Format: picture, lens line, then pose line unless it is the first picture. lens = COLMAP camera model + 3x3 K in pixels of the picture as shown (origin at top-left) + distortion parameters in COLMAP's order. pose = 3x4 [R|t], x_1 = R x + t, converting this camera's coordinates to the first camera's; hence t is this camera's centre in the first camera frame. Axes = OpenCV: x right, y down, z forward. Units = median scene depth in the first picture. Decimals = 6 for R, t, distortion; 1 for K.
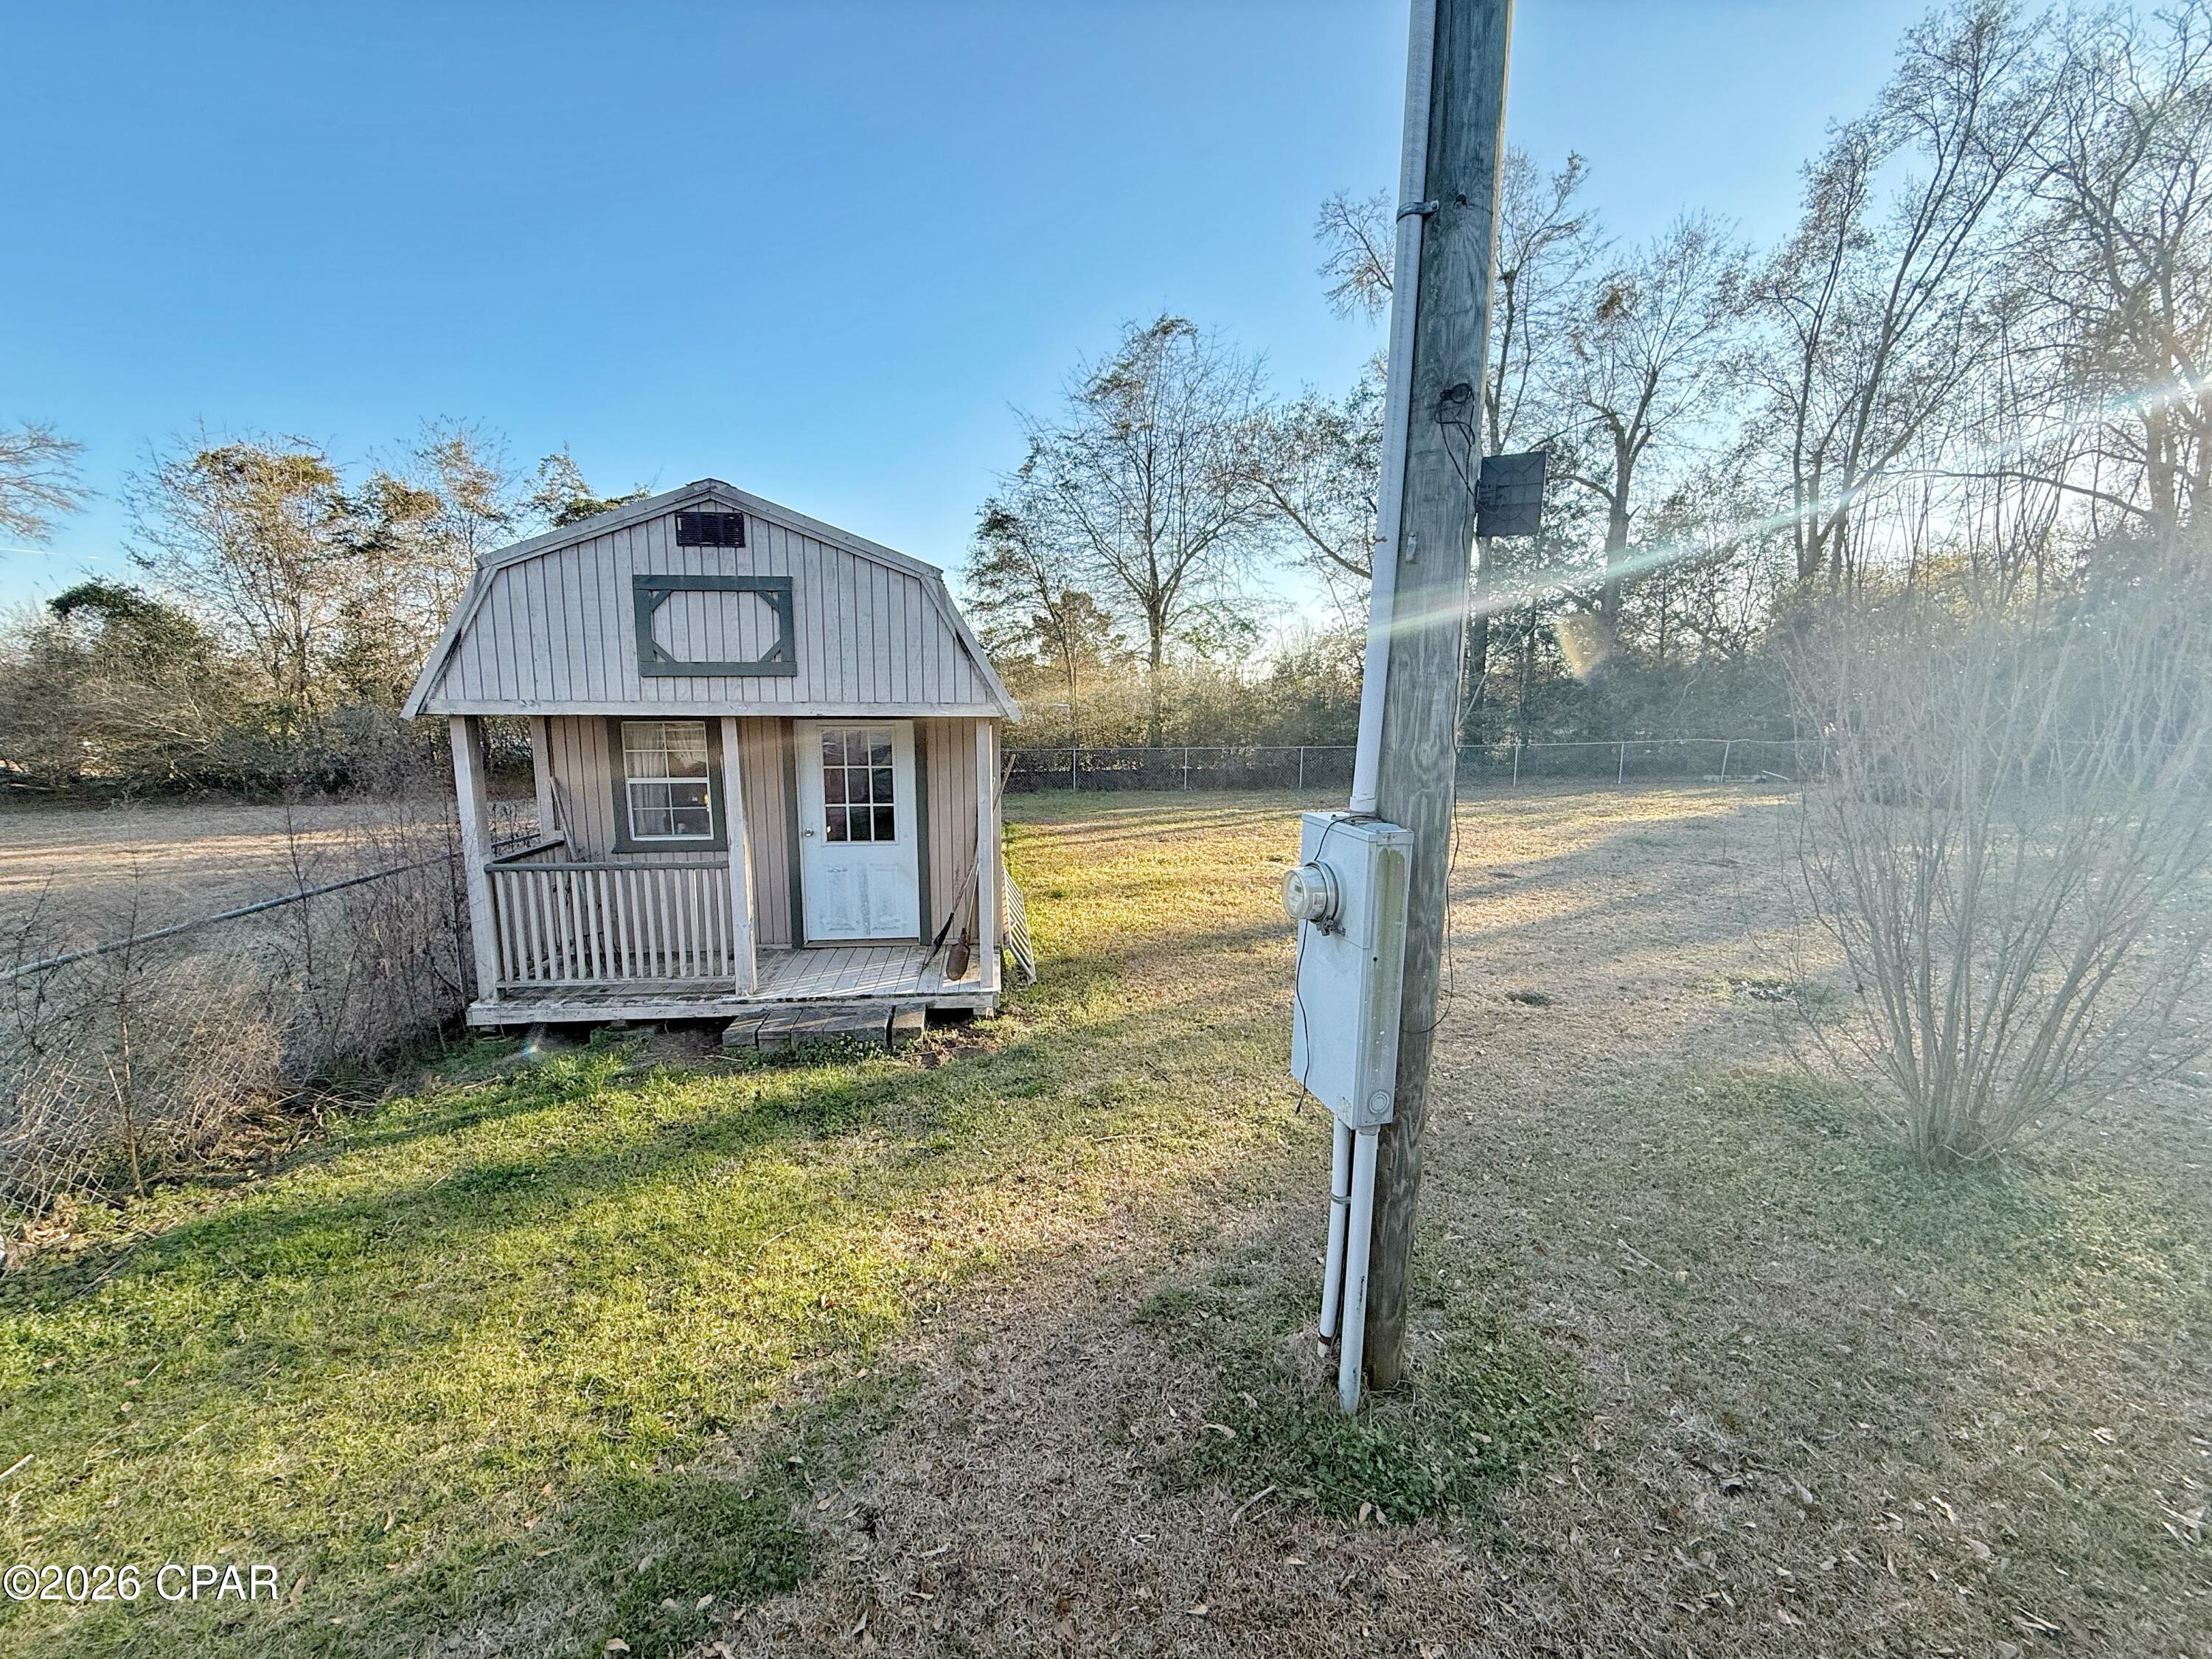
lens RADIAL K [[878.4, 0, 1102.2], [0, 878.4, 828.1], [0, 0, 1]] dist [0.001843, -0.000727]
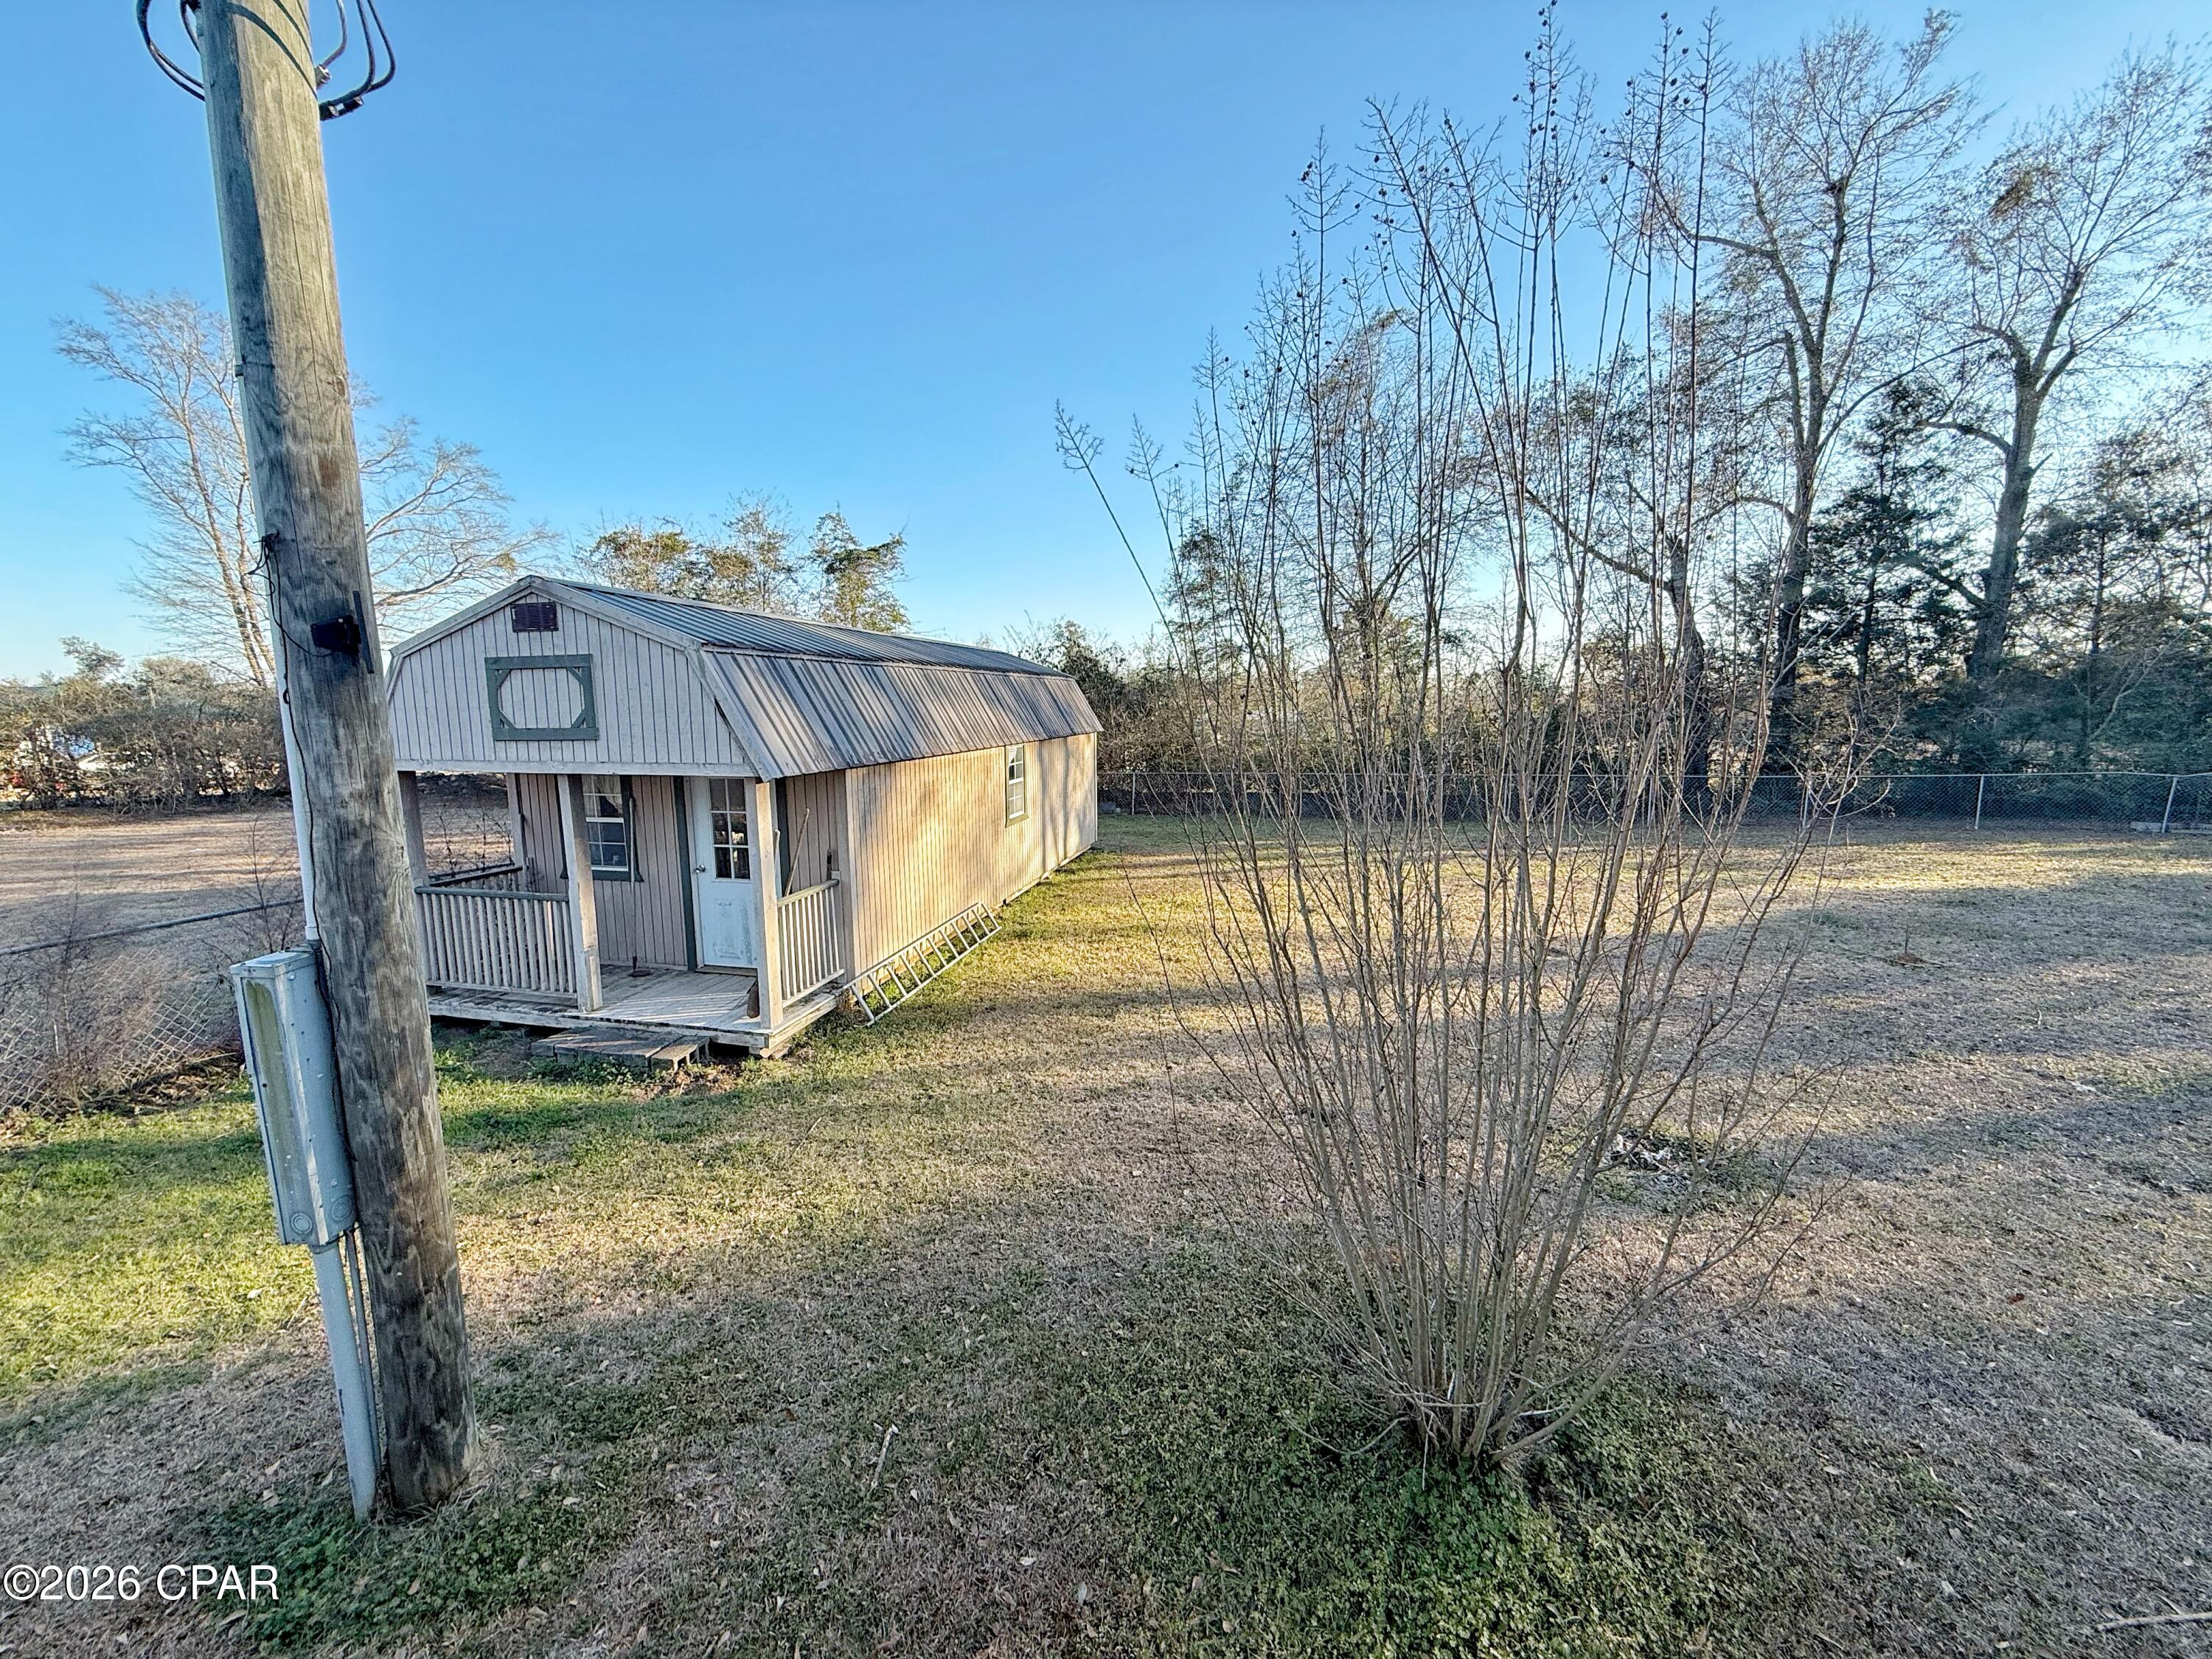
lens RADIAL K [[878.4, 0, 1102.1], [0, 878.4, 827.4], [0, 0, 1]] dist [0.001843, -0.000727]
pose [[0.936395, 0.038159, -0.348866, 0.246754], [-0.041877, 0.999118, -0.003118, -0.030369], [0.348440, 0.017530, 0.937167, 0.057453]]
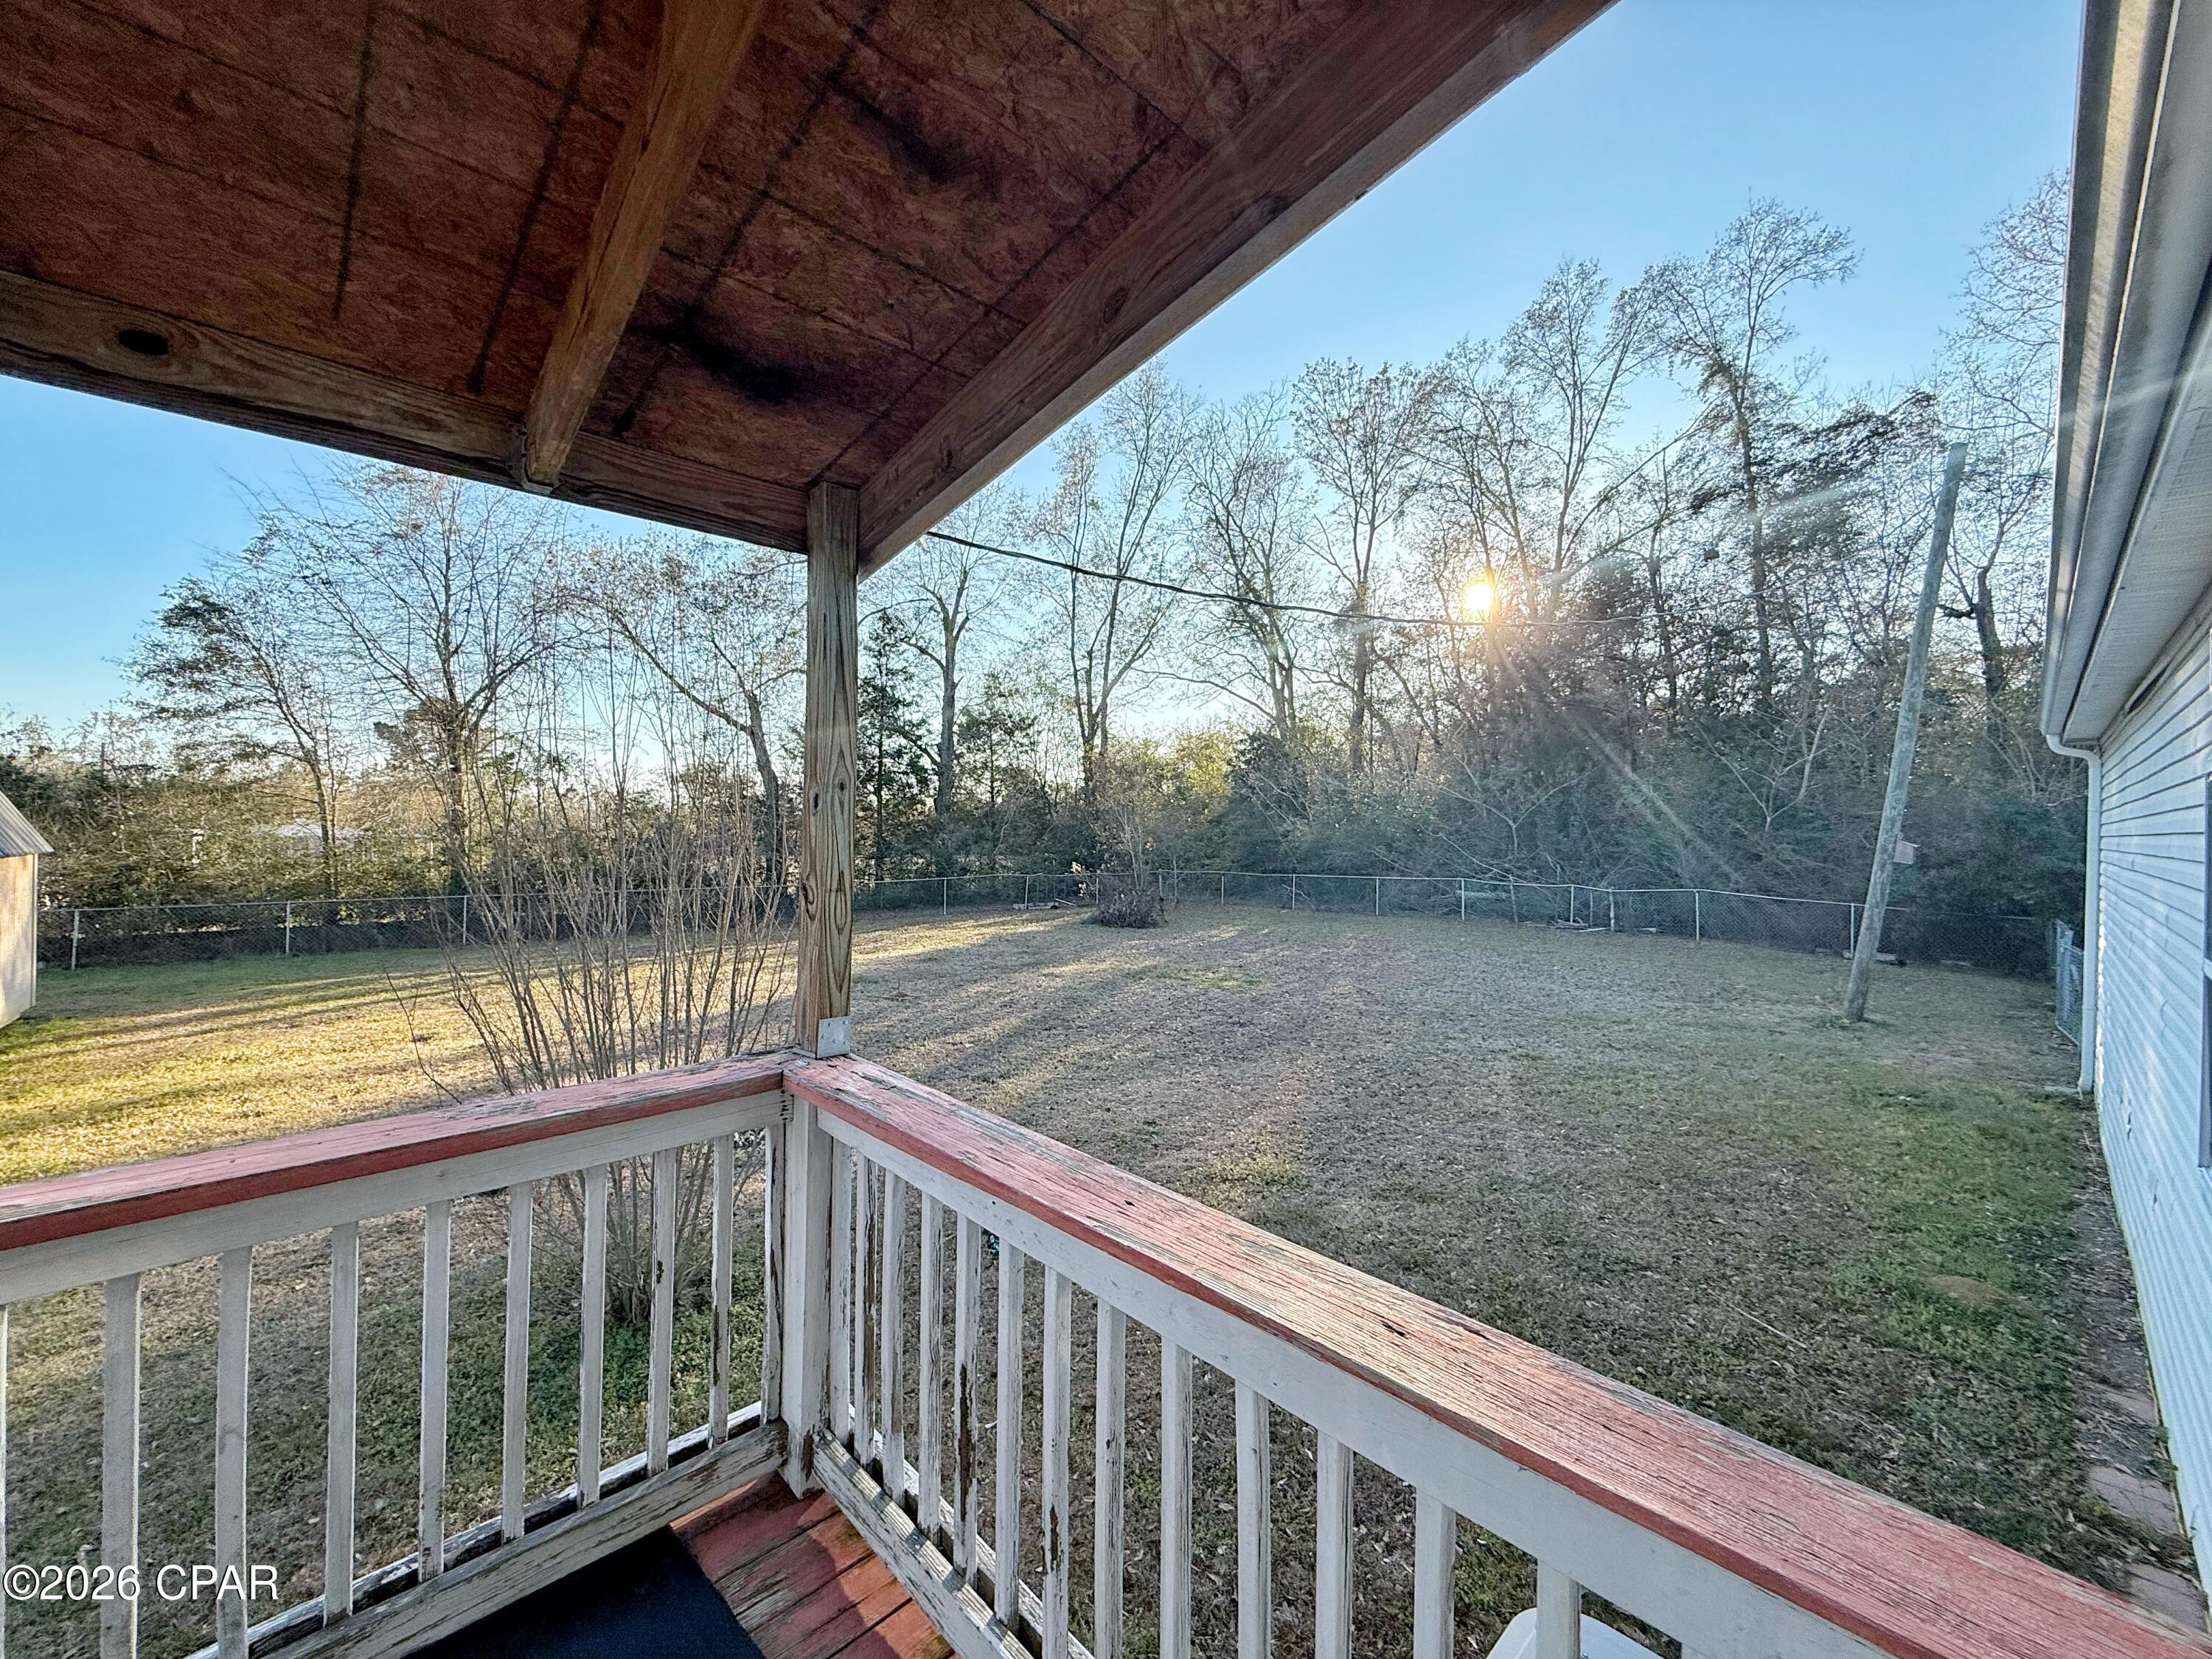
lens RADIAL K [[878.4, 0, 1095.5], [0, 878.4, 824.9], [0, 0, 1]] dist [0.001843, -0.000727]
pose [[0.837178, 0.013178, 0.546771, 0.219173], [0.066972, 0.989716, -0.126397, -0.015340], [-0.542814, 0.142435, 0.827687, -0.084300]]
